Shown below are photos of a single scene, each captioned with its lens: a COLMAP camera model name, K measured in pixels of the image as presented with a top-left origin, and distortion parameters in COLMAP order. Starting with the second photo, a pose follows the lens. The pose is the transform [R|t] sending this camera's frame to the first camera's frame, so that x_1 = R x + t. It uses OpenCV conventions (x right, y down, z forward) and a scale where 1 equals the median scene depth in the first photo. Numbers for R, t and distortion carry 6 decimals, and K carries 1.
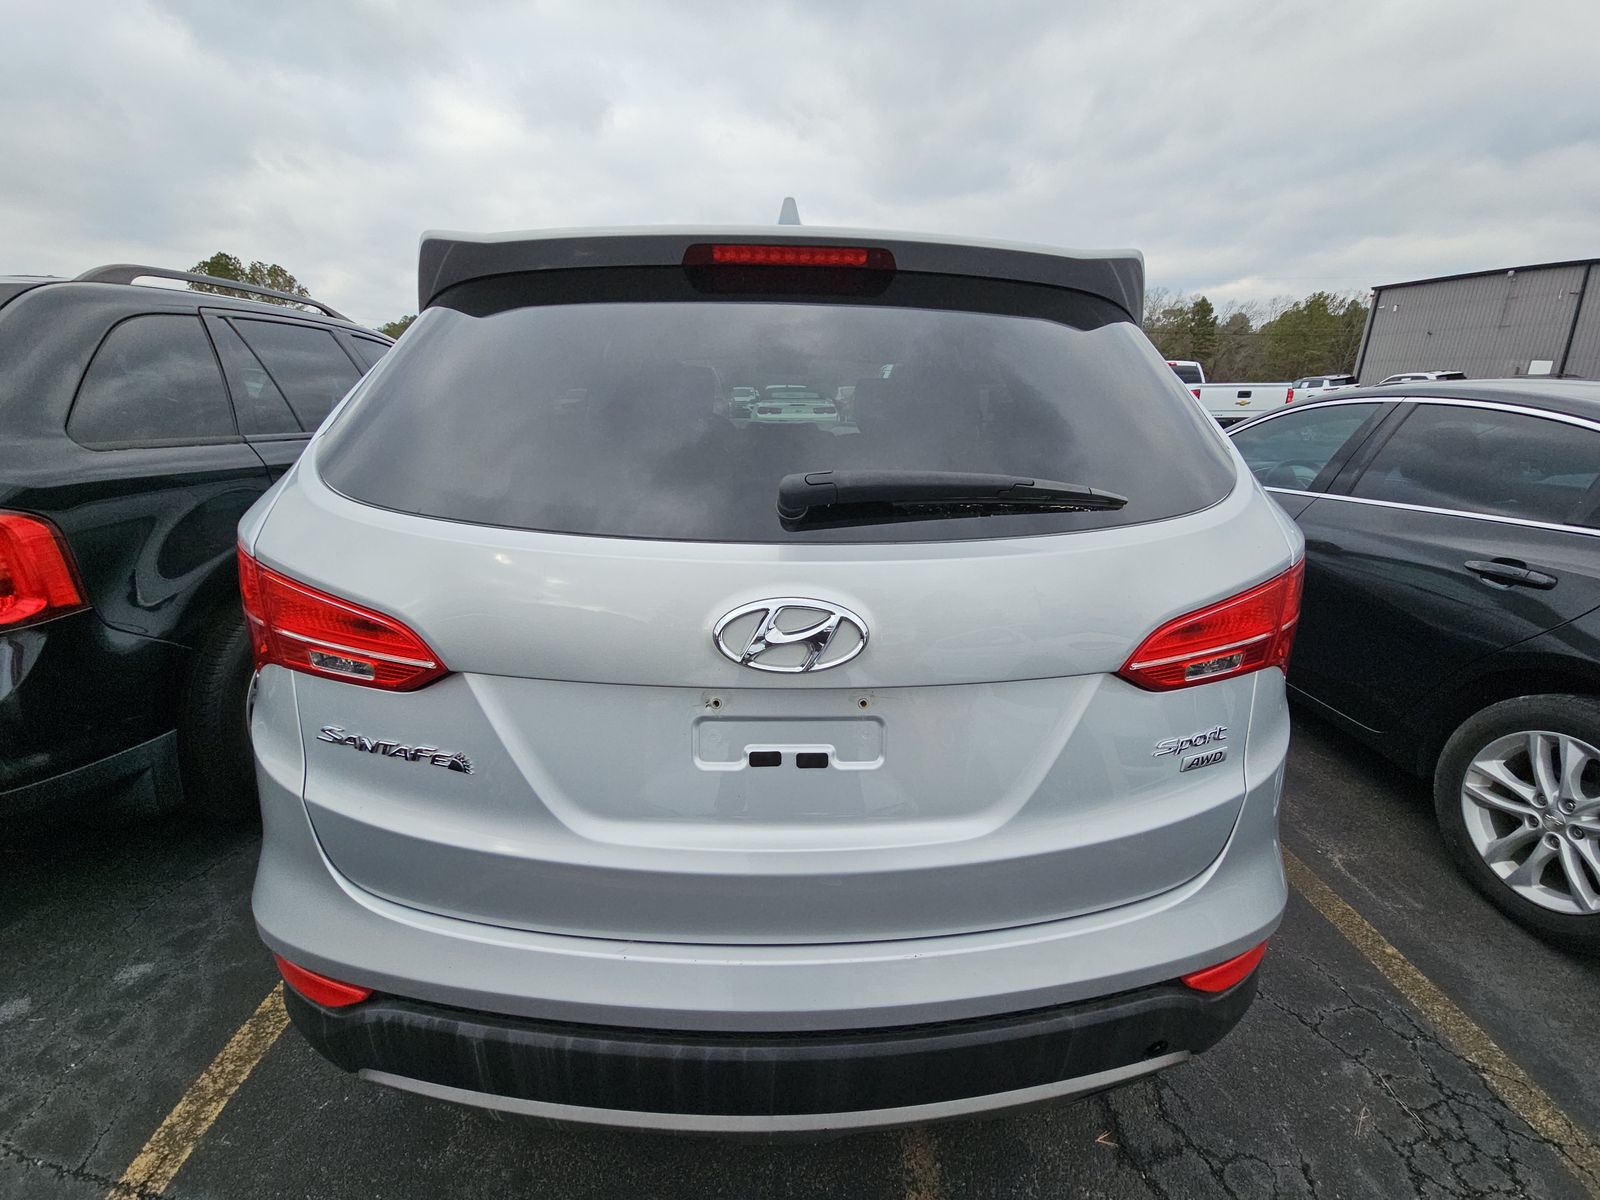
lens RADIAL K [[647.0, 0, 797.3], [0, 647.0, 624.3], [0, 0, 1]] dist [0.025697, -0.020002]
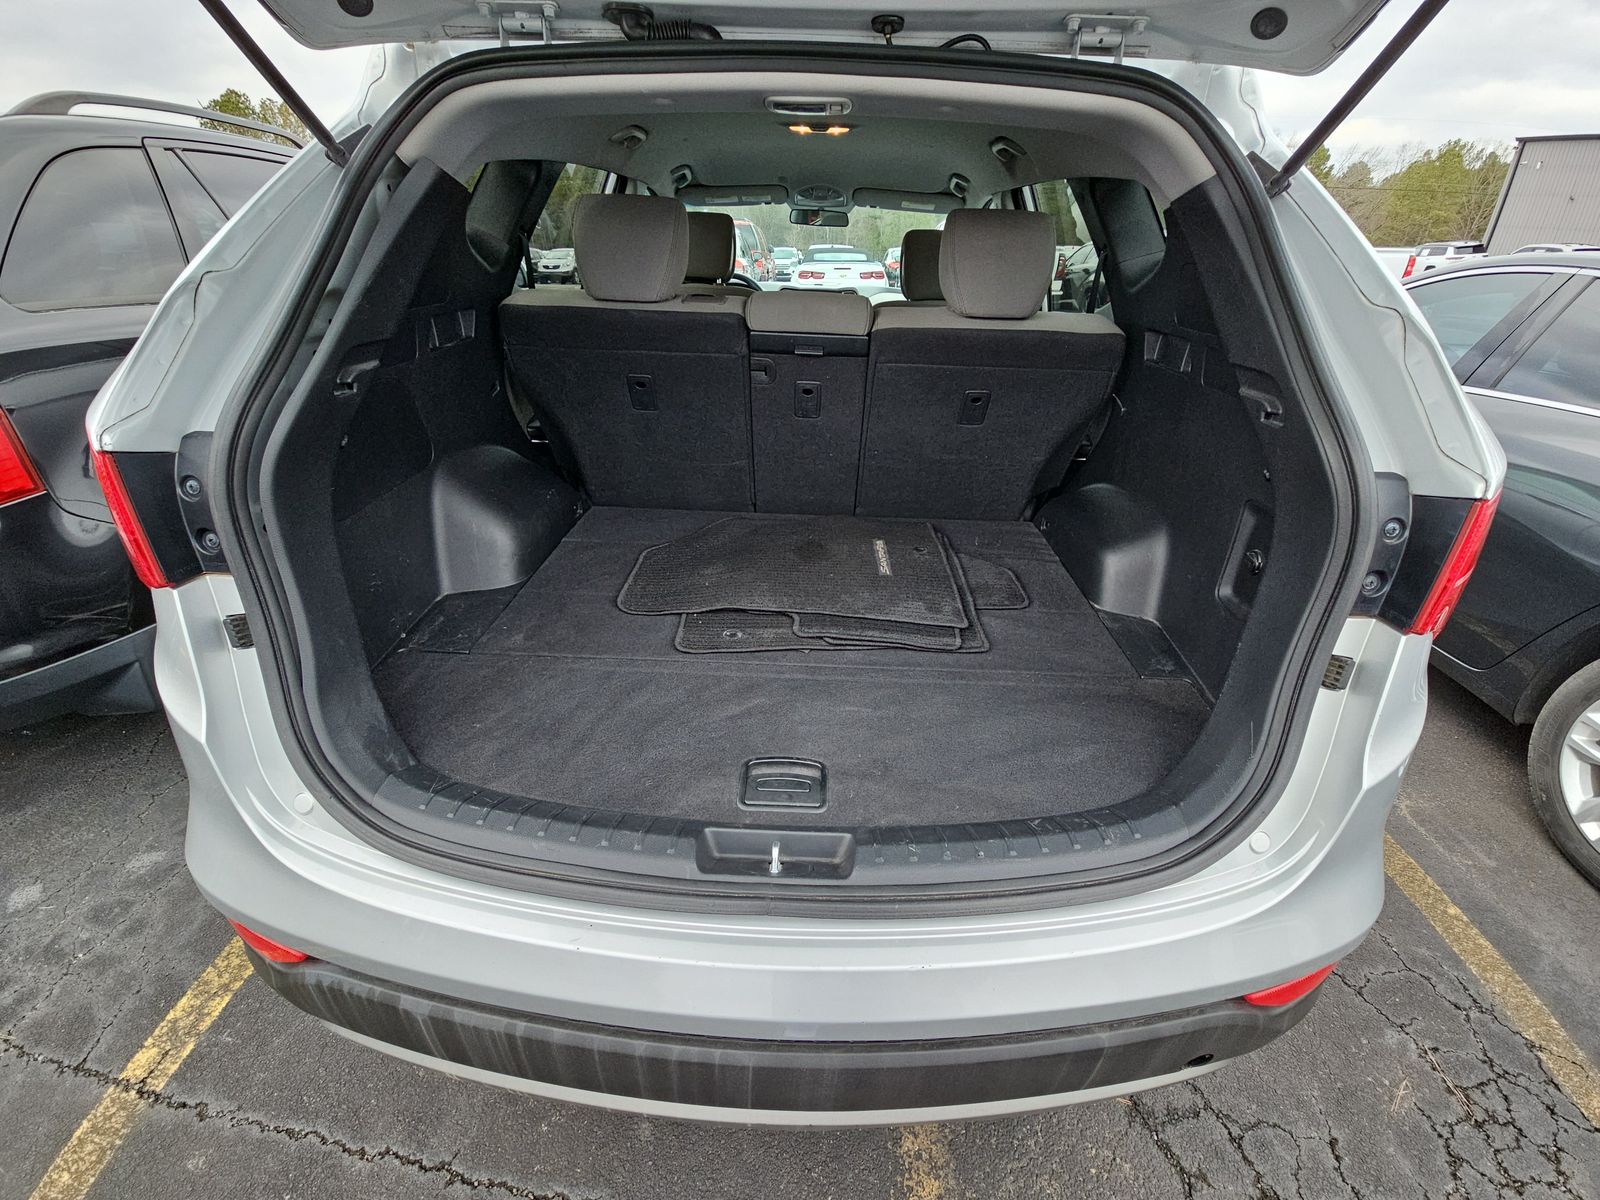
lens RADIAL K [[647.6, 0, 796.2], [0, 647.6, 624.4], [0, 0, 1]] dist [0.035914, -0.023607]
pose [[0.997933, 0.038657, -0.051345, 0.027220], [-0.029303, 0.984690, 0.171832, -0.034616], [0.057202, -0.169972, 0.983787, 0.142772]]
